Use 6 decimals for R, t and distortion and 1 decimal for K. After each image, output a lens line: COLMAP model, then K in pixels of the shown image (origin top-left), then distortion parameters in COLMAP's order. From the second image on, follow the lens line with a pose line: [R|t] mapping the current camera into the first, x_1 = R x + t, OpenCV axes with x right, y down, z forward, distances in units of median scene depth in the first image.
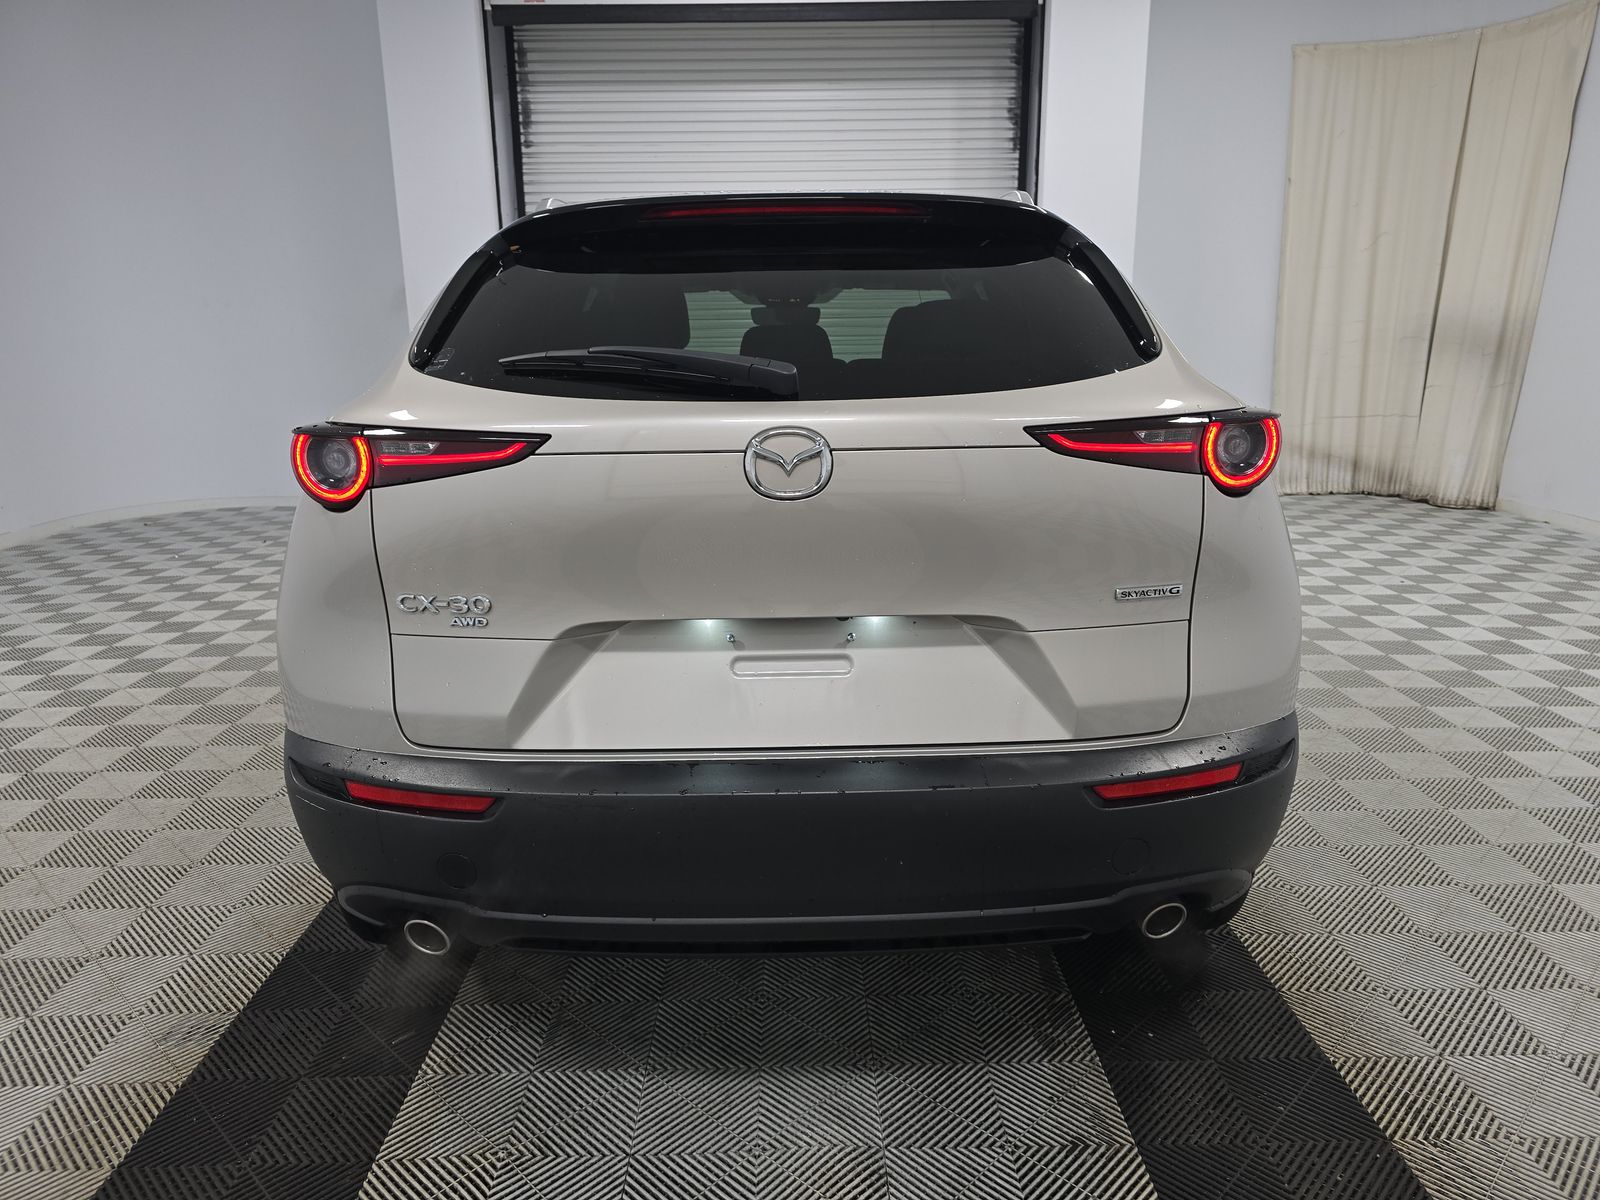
lens RADIAL K [[1079.8, 0, 800.0], [0, 1079.8, 600.0], [0, 0, 1]] dist [0.027745, -0.023512]
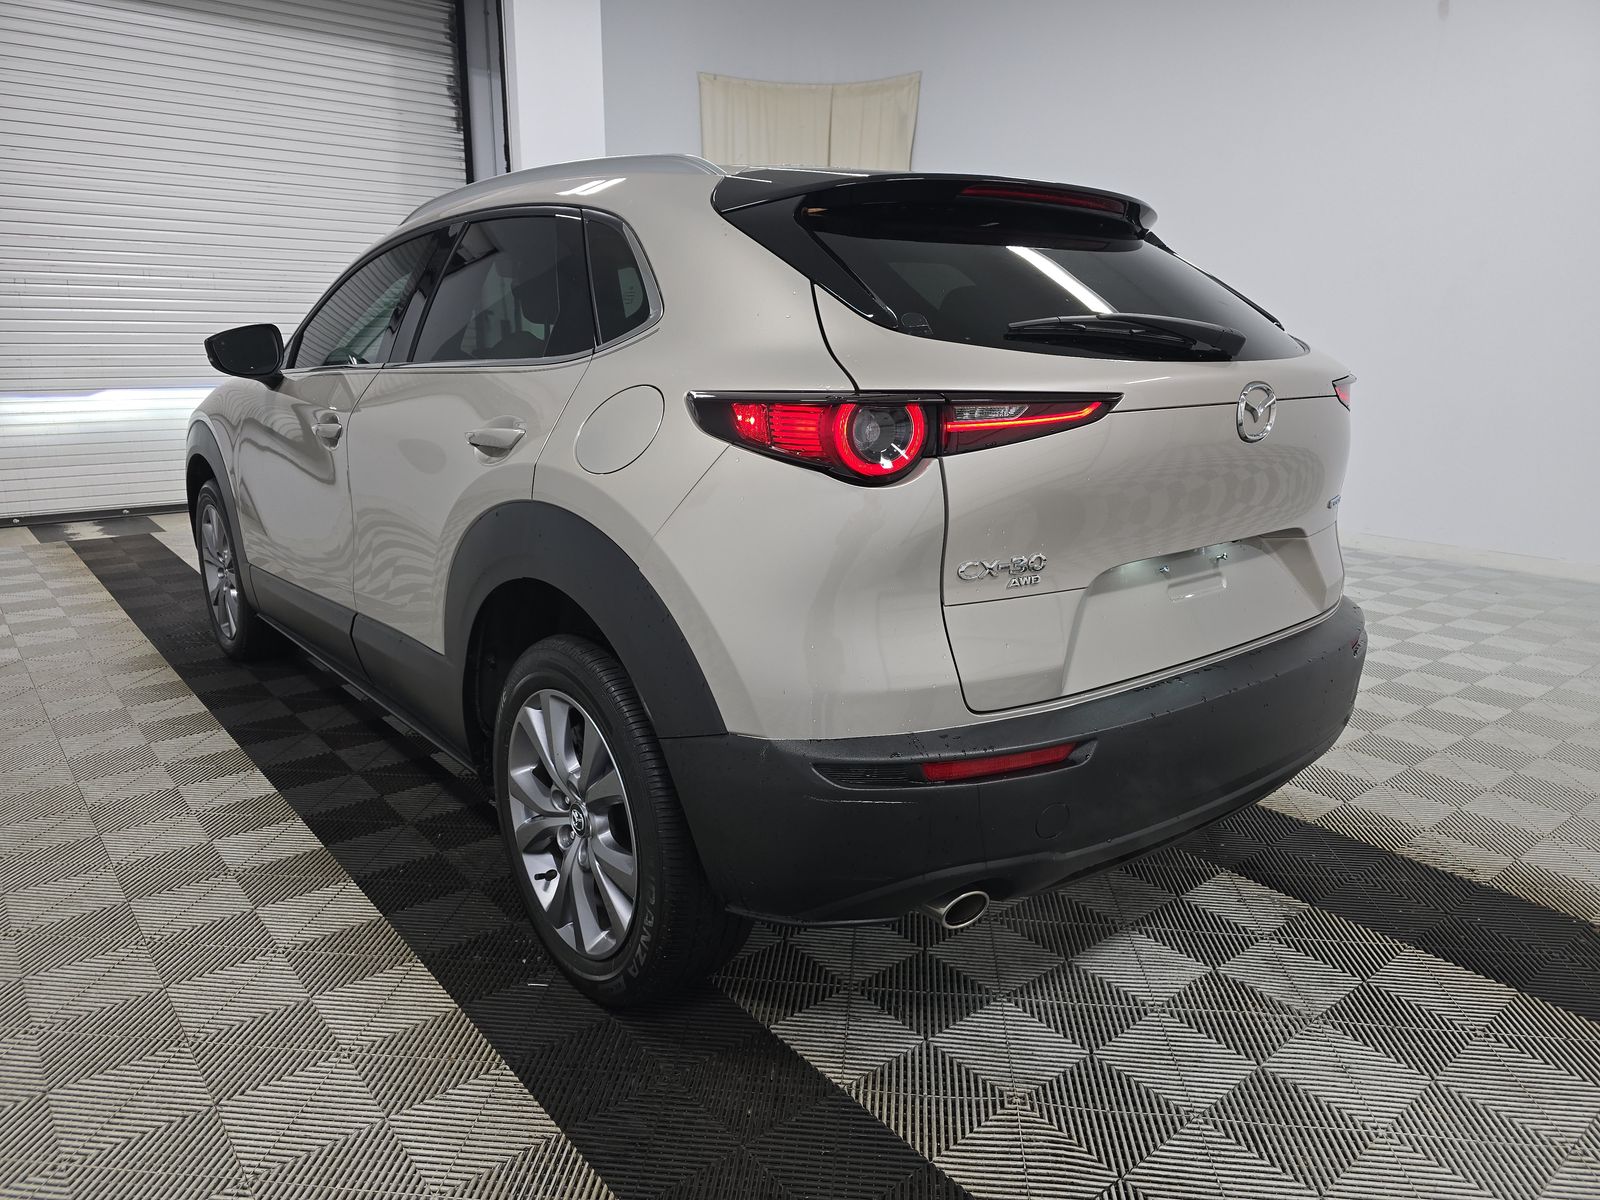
lens RADIAL K [[1079.8, 0, 800.0], [0, 1079.8, 600.0], [0, 0, 1]] dist [0.027745, -0.023512]
pose [[0.777688, -0.130193, 0.615022, -0.385264], [0.127122, 0.990677, 0.048972, -0.013564], [-0.615664, 0.040098, 0.786988, 0.115219]]
